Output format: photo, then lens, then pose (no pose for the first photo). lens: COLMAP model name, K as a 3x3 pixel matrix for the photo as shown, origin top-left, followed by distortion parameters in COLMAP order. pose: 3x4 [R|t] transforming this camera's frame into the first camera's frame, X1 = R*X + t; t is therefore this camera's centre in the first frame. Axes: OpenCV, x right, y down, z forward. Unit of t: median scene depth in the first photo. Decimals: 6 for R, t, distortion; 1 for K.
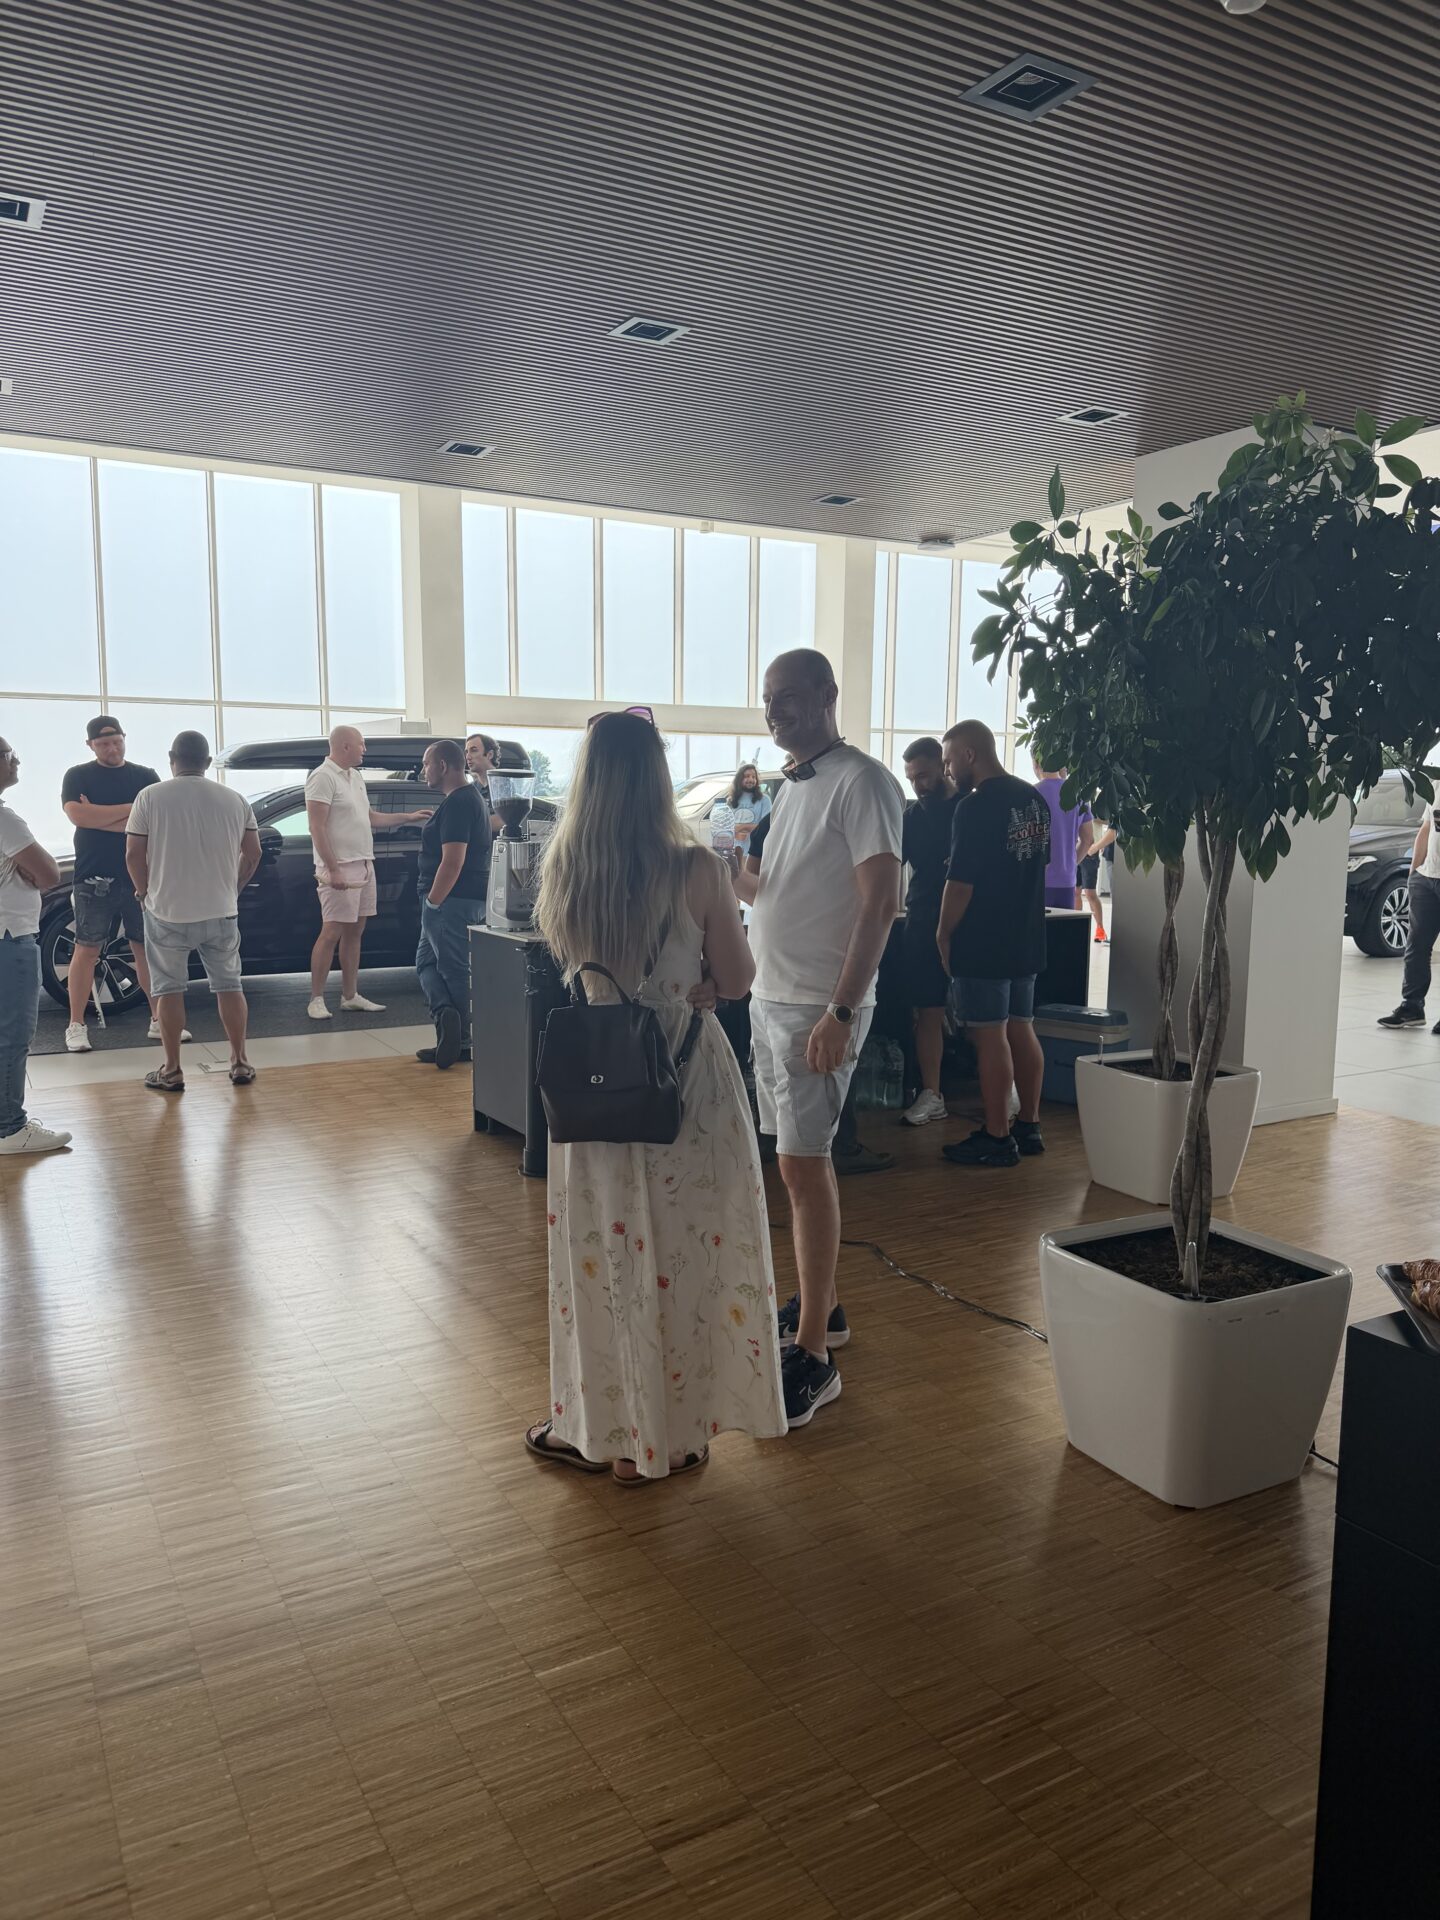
lens RADIAL K [[1358.0, 0, 683.1], [0, 1358.0, 937.3], [0, 0, 1]] dist [0.031575, -0.045296]
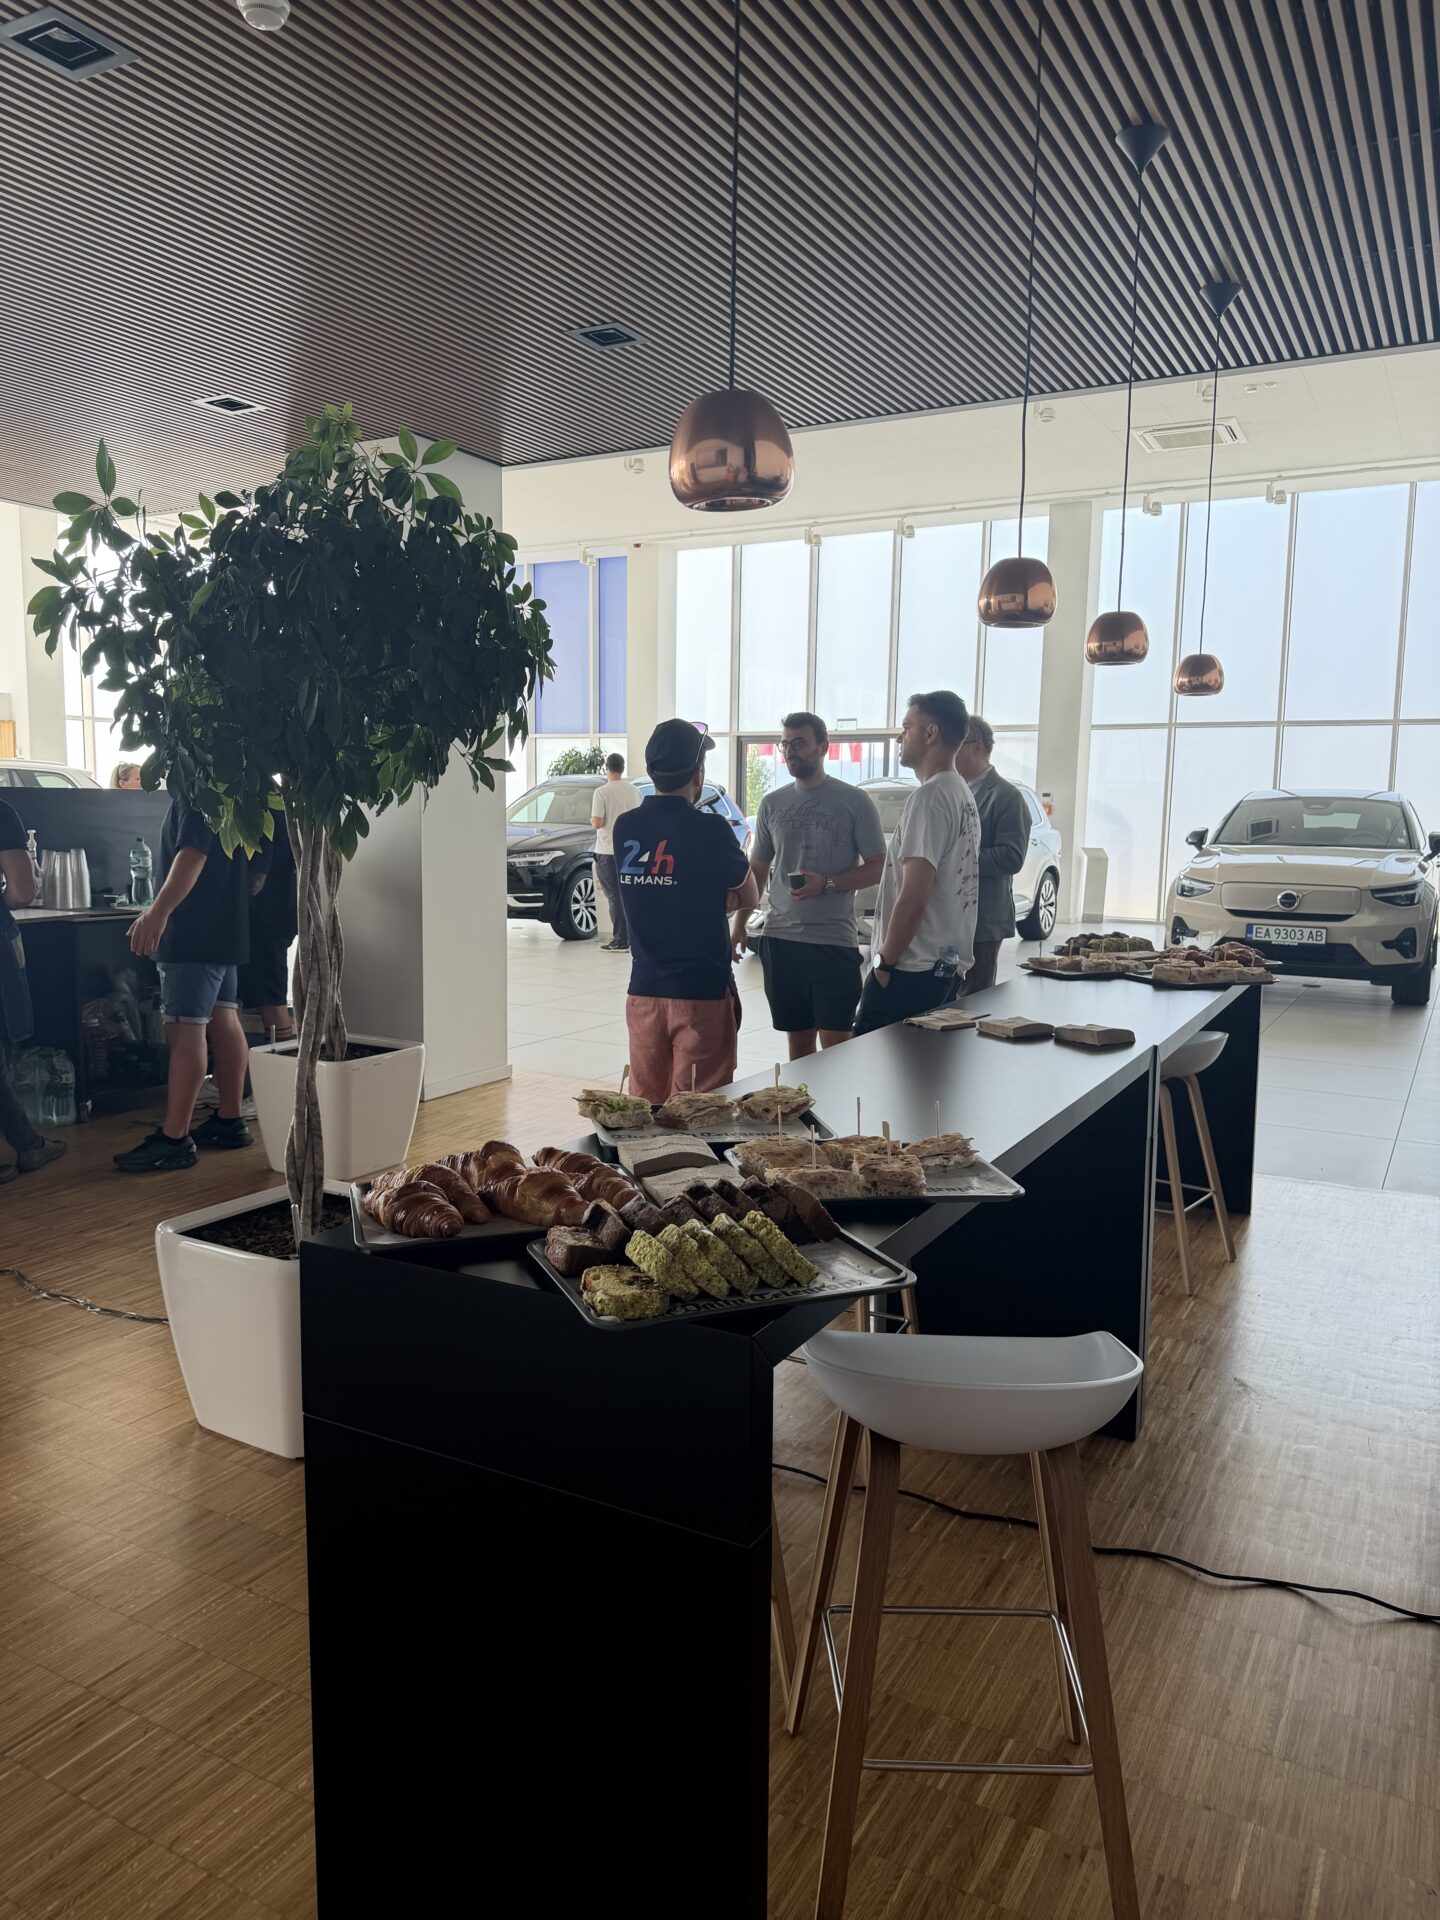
lens RADIAL K [[1358.0, 0, 724.8], [0, 1358.0, 951.3], [0, 0, 1]] dist [0.031575, -0.045296]
pose [[0.839762, -0.055788, 0.540081, 0.089362], [0.050491, 0.998421, 0.024624, 0.018658], [-0.540601, 0.006591, 0.841253, -0.058008]]
